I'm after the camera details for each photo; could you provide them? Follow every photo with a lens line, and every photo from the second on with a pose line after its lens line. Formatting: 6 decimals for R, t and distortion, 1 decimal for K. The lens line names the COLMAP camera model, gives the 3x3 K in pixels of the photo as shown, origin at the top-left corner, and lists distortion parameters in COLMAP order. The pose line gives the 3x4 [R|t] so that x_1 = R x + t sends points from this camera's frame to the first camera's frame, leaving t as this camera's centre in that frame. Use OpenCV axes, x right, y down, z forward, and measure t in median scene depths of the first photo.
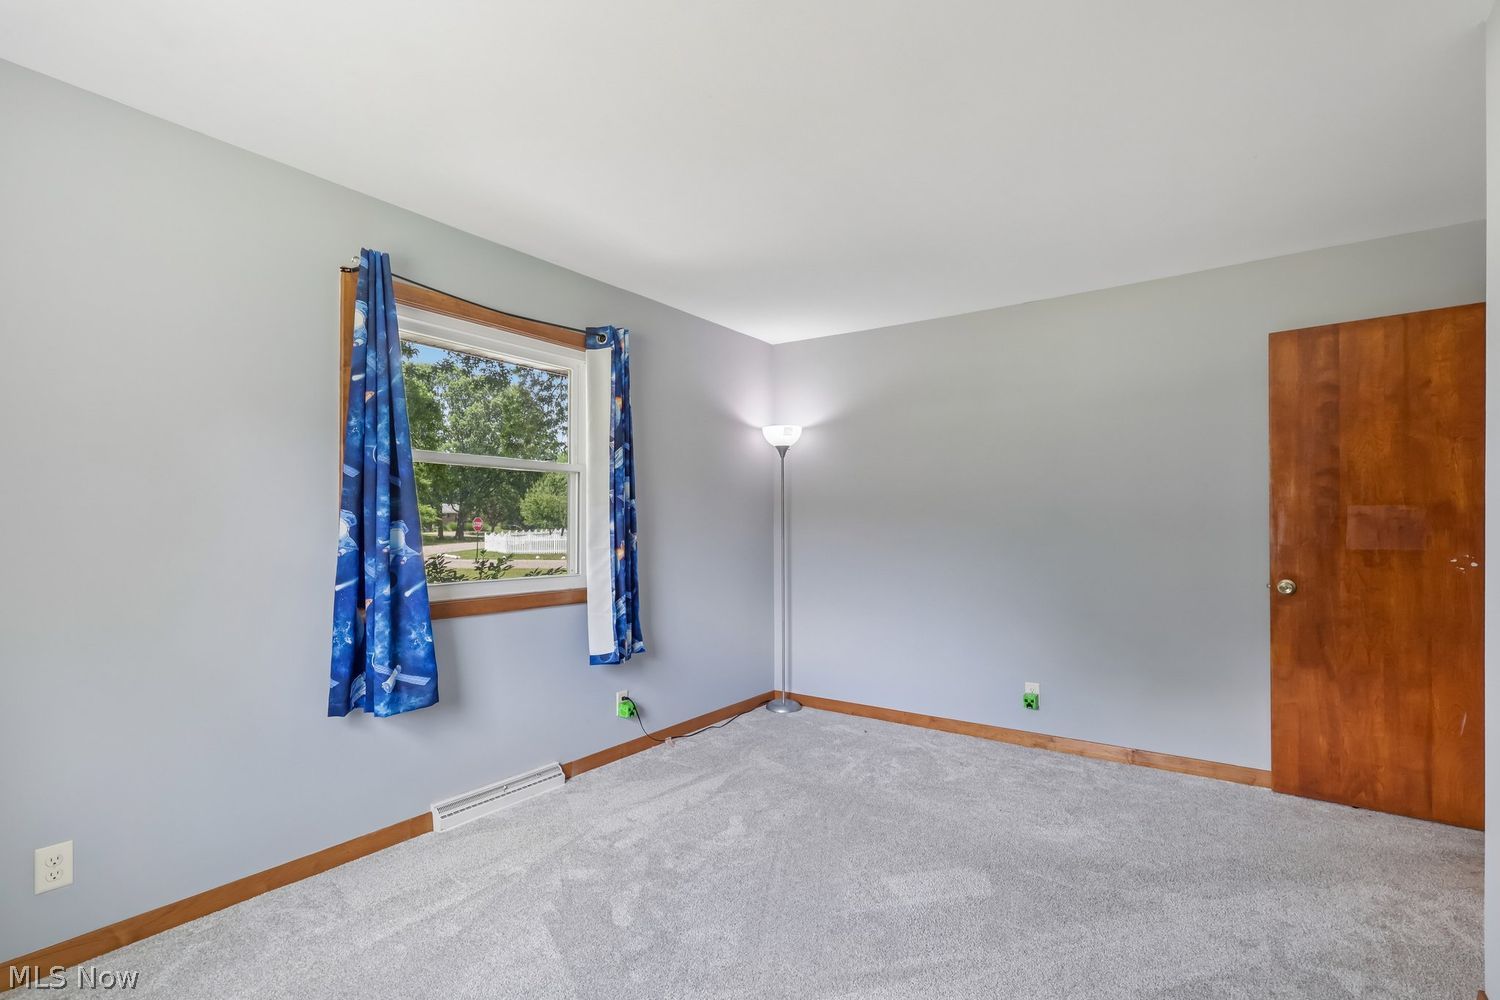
lens RADIAL K [[702.5, 0, 752.0], [0, 702.5, 531.8], [0, 0, 1]] dist [-0.001302, -0.000444]
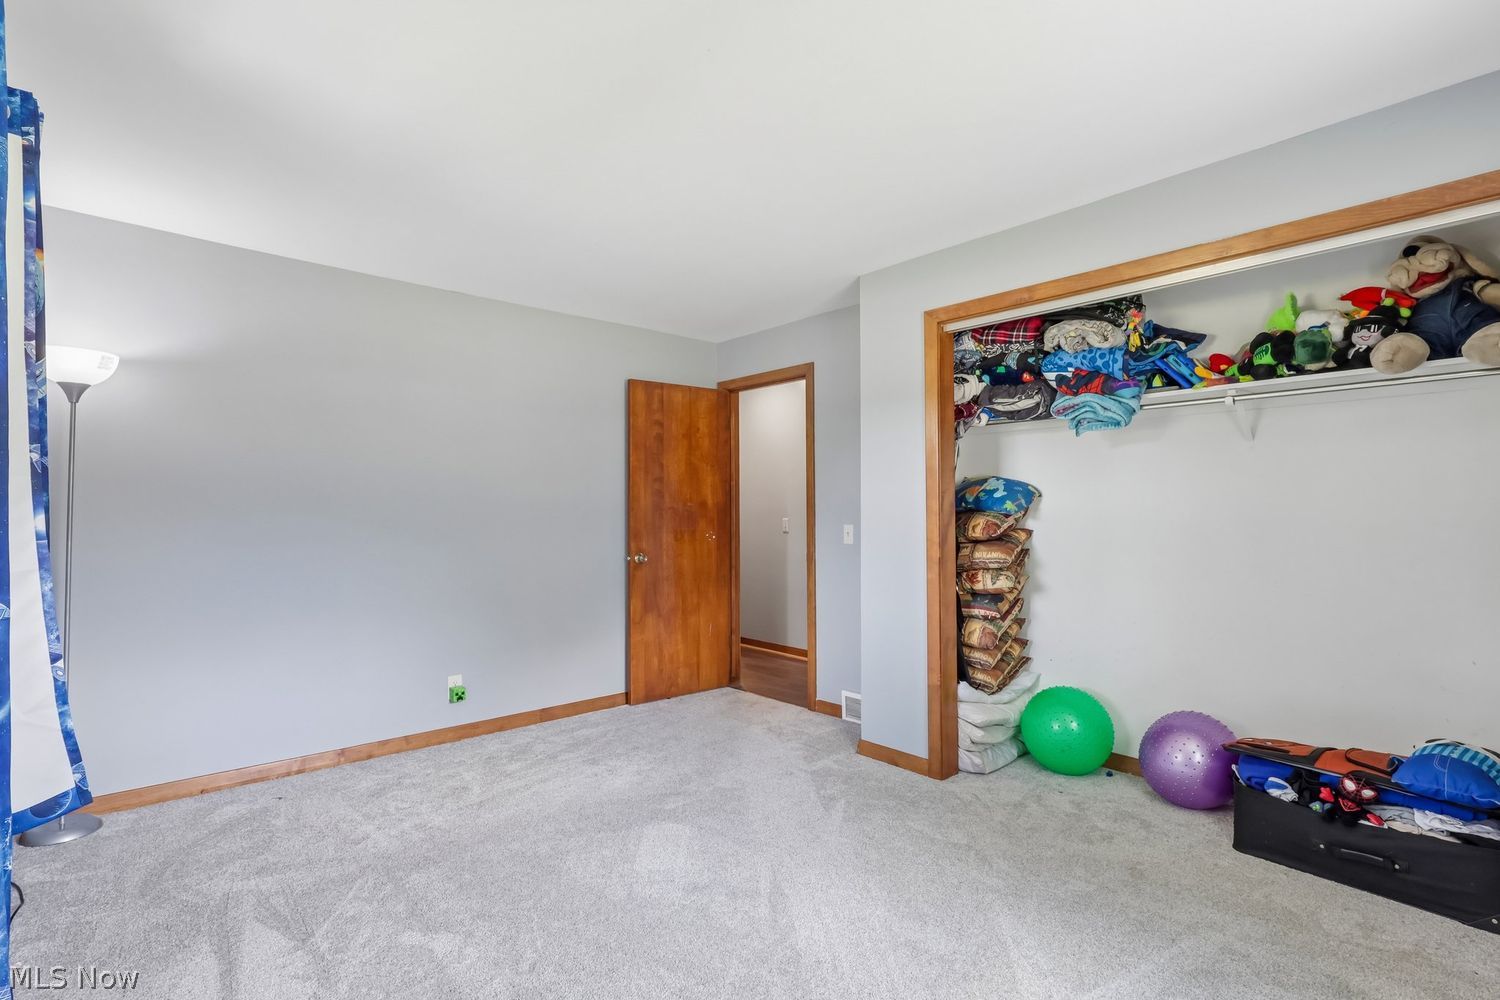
lens RADIAL K [[700.5, 0, 741.6], [0, 700.5, 507.6], [0, 0, 1]] dist [-0.001939, -0.000783]
pose [[0.225244, 0.005893, 0.974285, -0.596924], [0.011544, 0.999895, -0.008717, -0.009921], [-0.974234, 0.013211, 0.225152, 0.486682]]
